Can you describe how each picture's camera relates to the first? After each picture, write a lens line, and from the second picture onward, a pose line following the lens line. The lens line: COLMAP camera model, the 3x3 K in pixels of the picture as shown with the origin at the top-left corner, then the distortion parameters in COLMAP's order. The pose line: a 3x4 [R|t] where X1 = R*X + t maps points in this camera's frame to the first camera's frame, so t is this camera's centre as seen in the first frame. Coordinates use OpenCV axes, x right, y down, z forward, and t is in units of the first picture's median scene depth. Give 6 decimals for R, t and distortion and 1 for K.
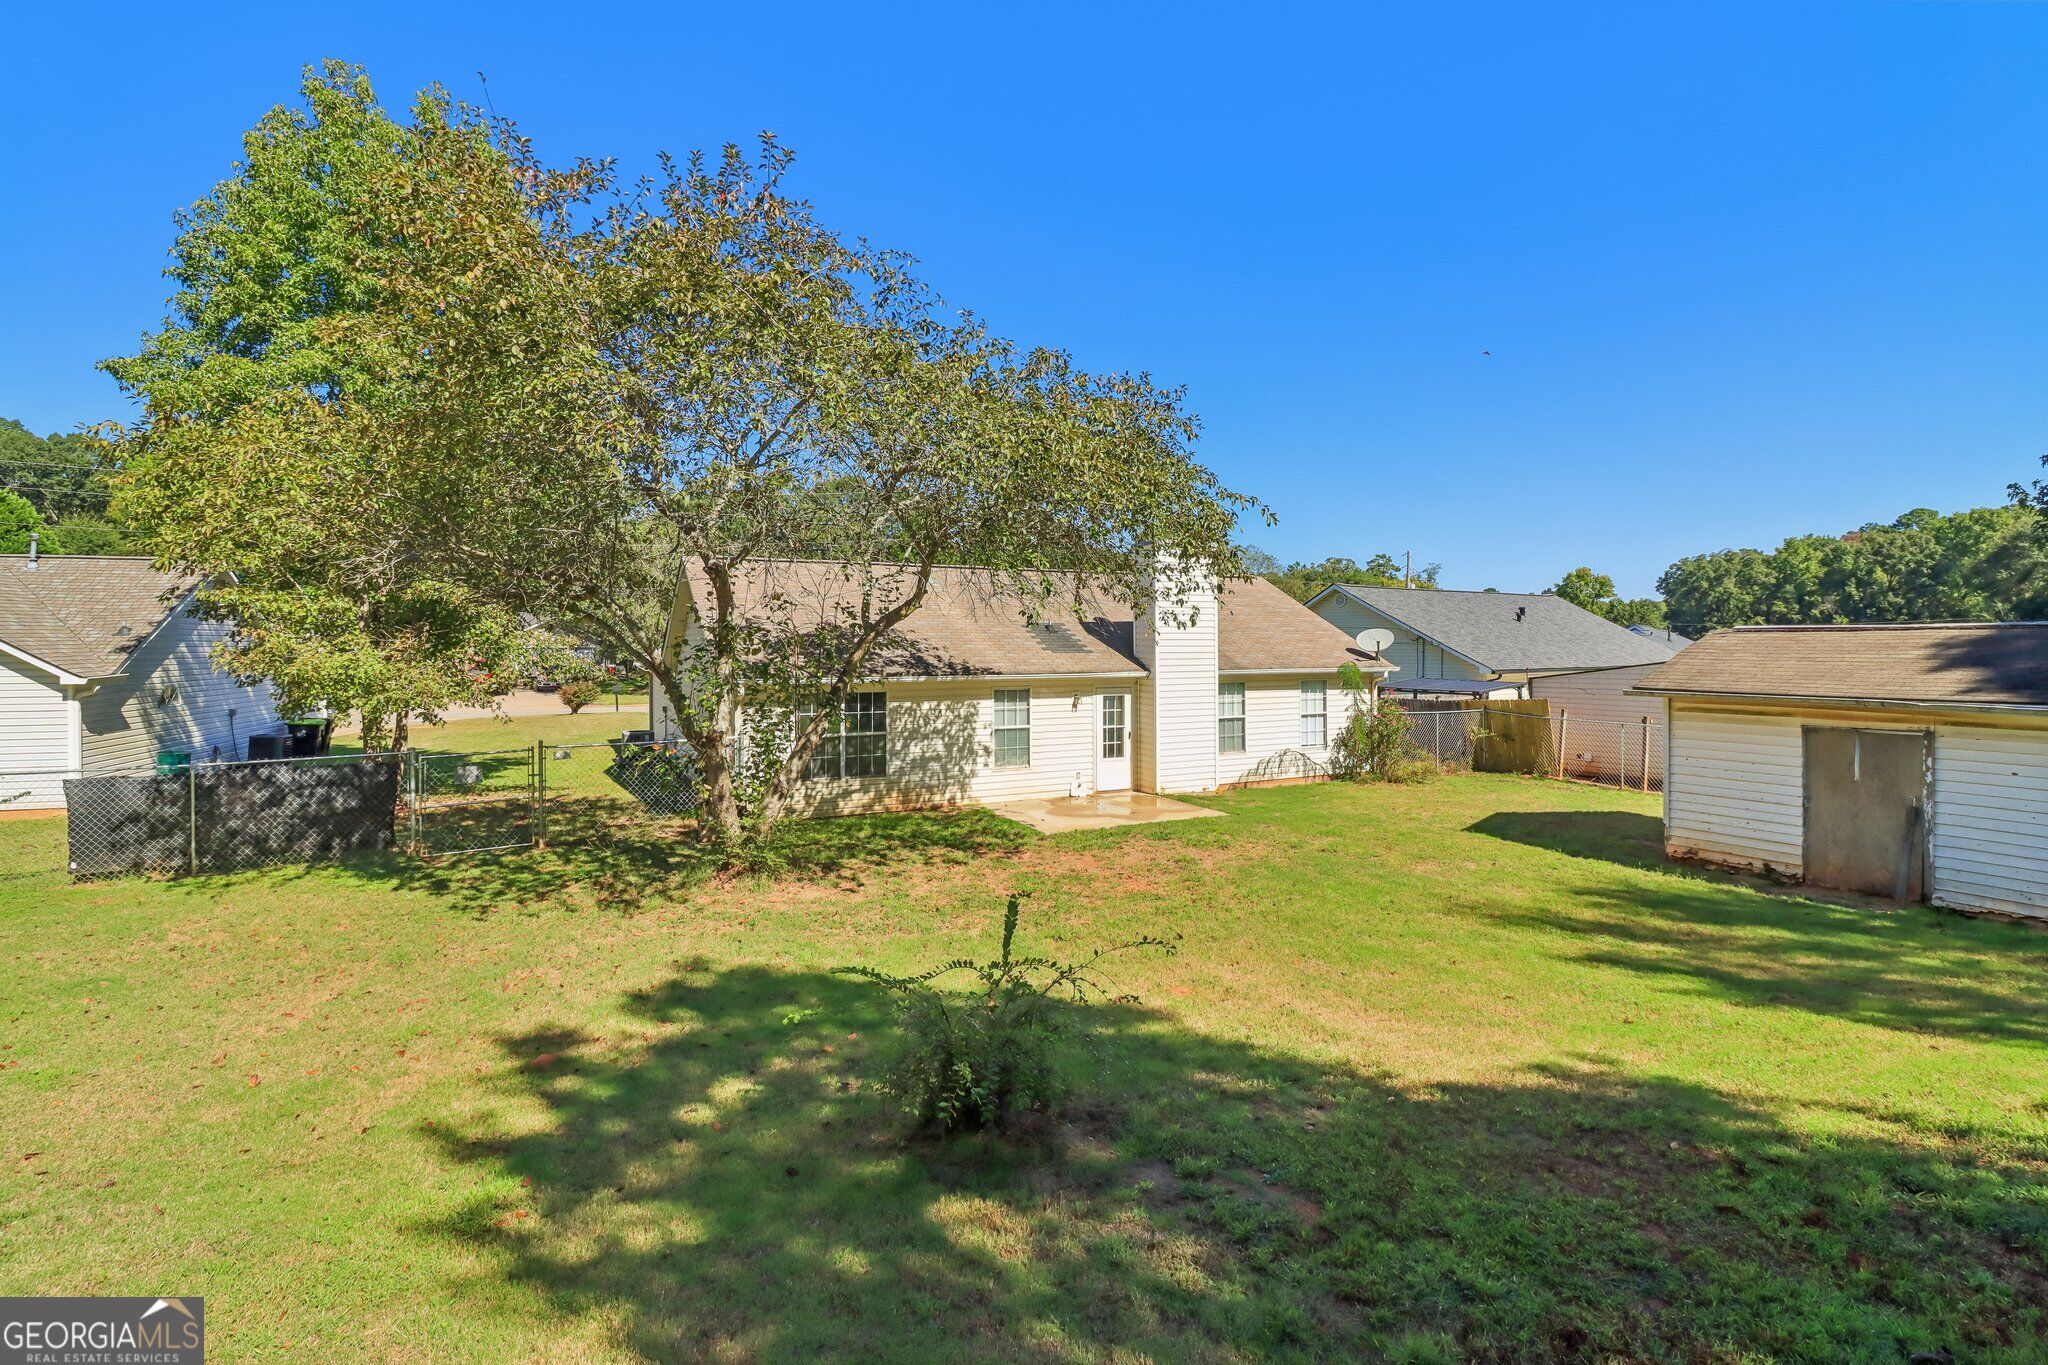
lens RADIAL K [[961.8, 0, 1056.2], [0, 961.8, 658.5], [0, 0, 1]] dist [-0.001719, 0.001796]
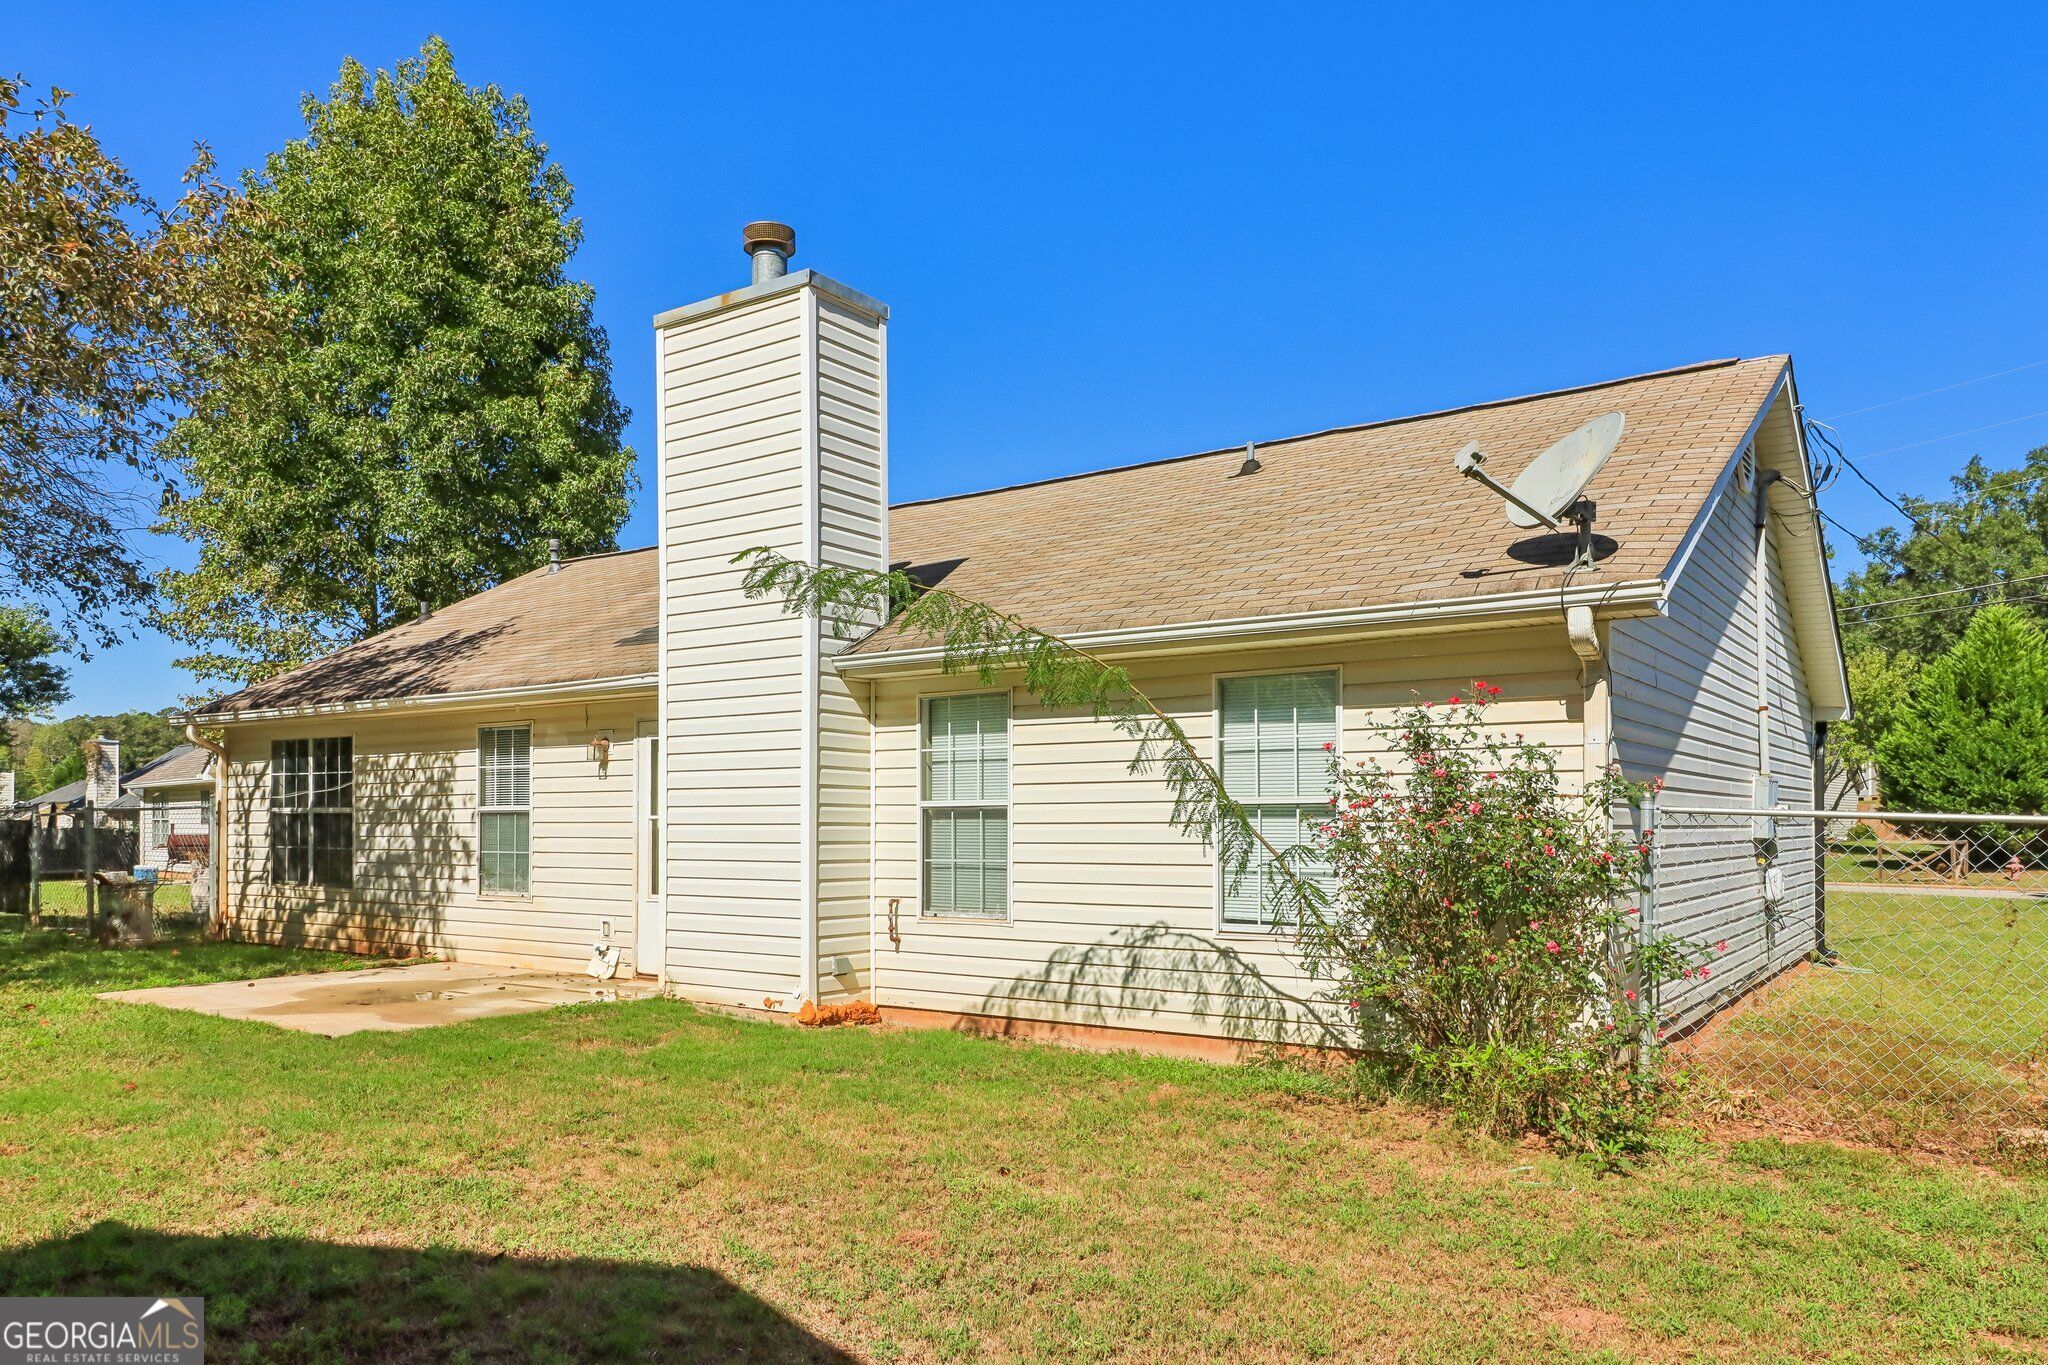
lens RADIAL K [[1437.4, 0, 1019.4], [0, 1437.4, 841.1], [0, 0, 1]] dist [-0.001692, -0.003233]
pose [[0.428913, 0.014448, -0.903230, 0.727155], [-0.011127, 0.999881, 0.010710, 0.079933], [0.903277, 0.005457, 0.429023, 0.953103]]
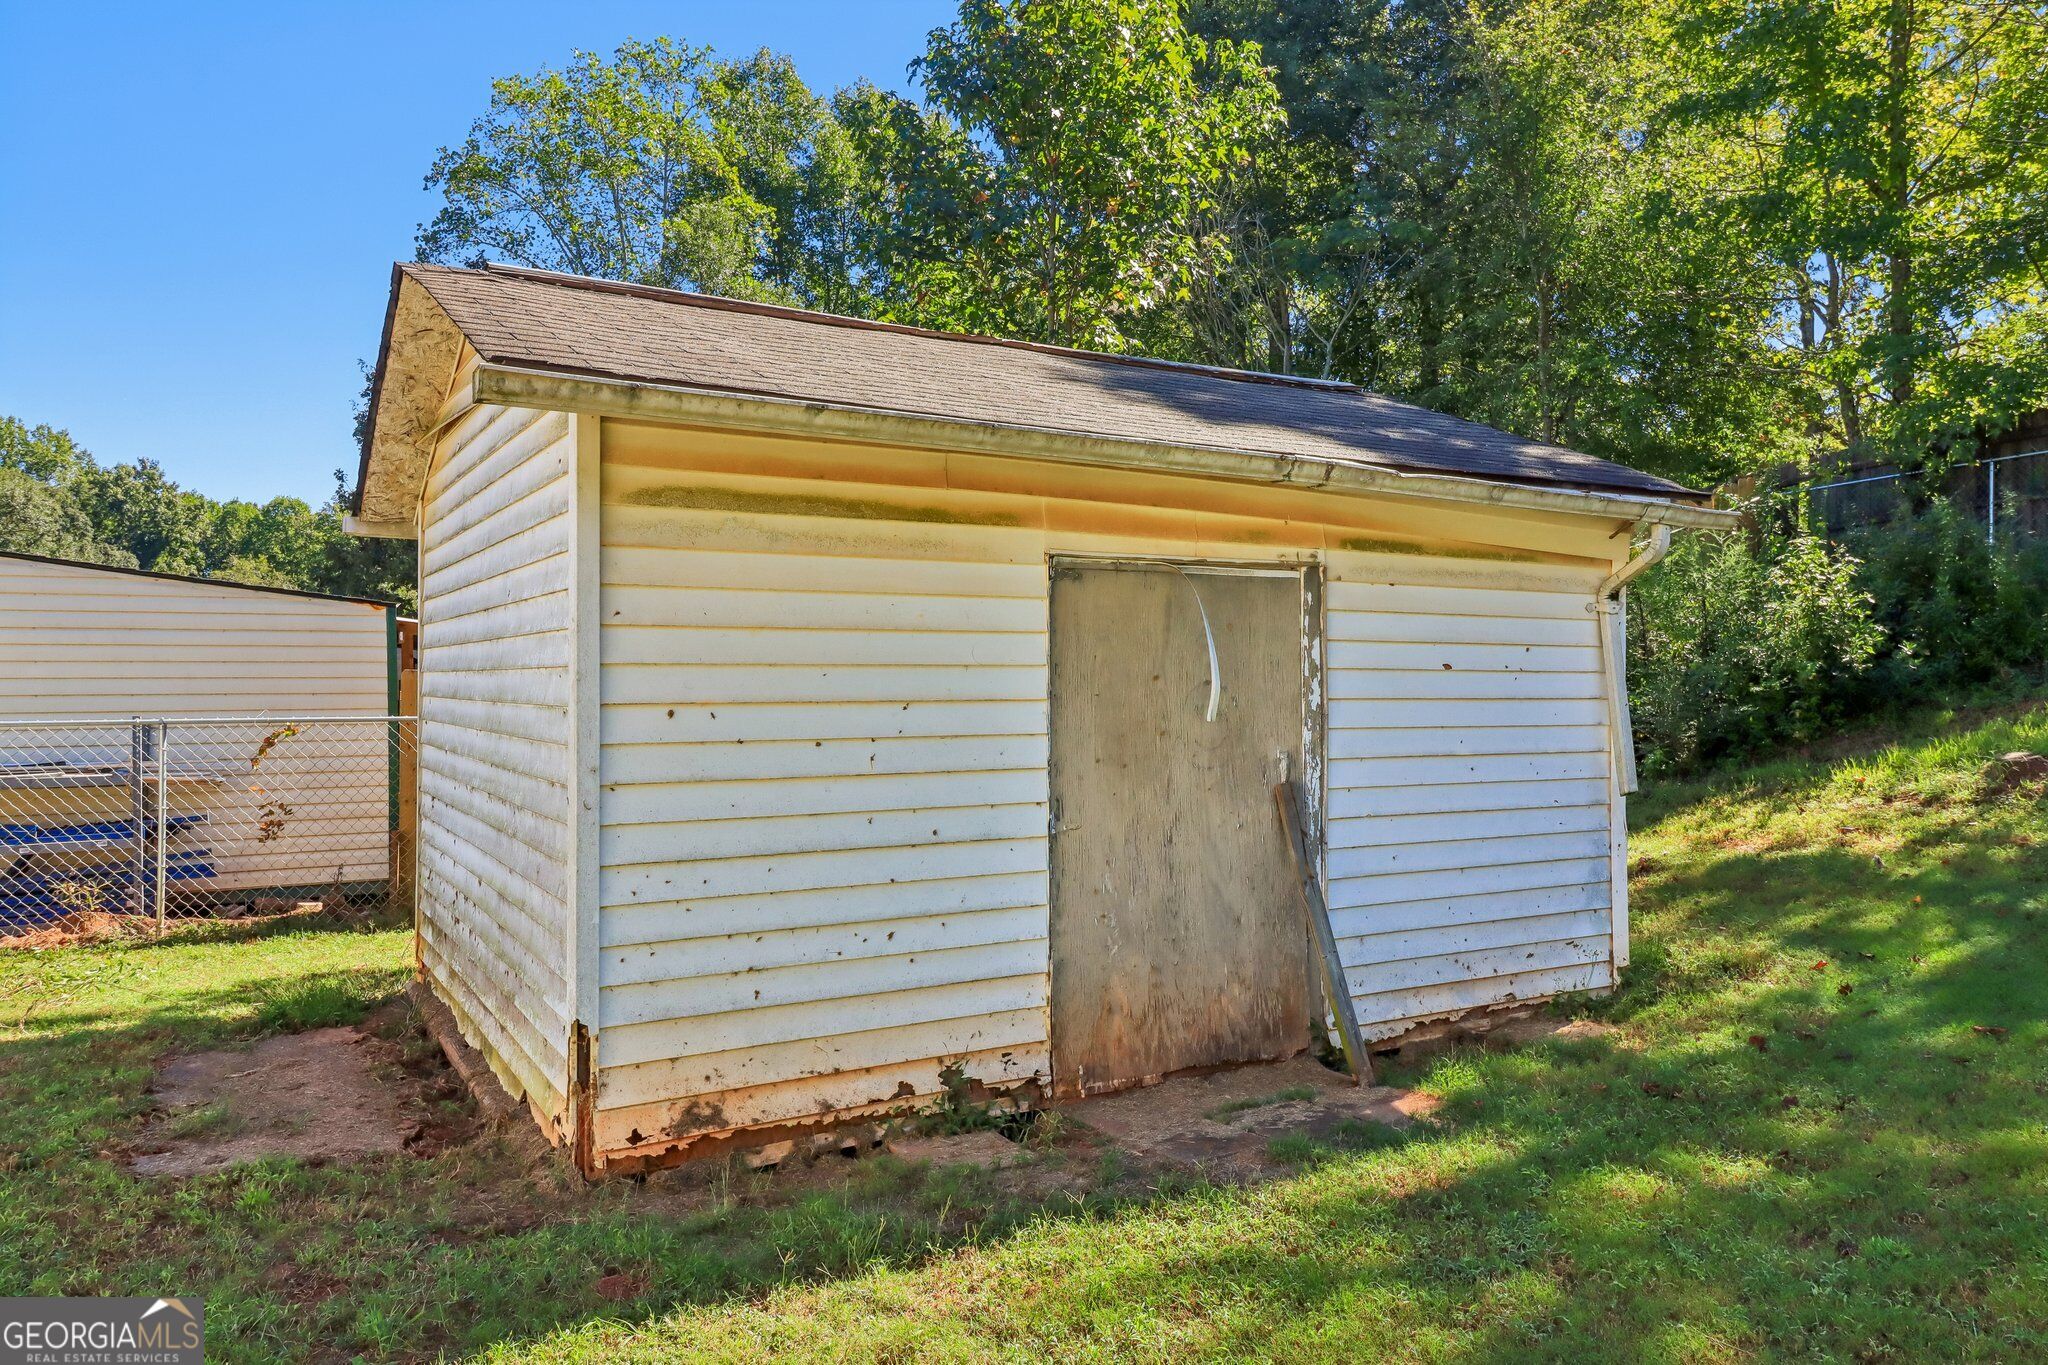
lens RADIAL K [[1437.4, 0, 1076.9], [0, 1437.4, 677.3], [0, 0, 1]] dist [-0.001692, -0.003233]
pose [[-0.038100, 0.007100, 0.999249, 0.245421], [0.009763, 0.999930, -0.006733, 0.078290], [-0.999226, 0.009499, -0.038167, 0.723618]]
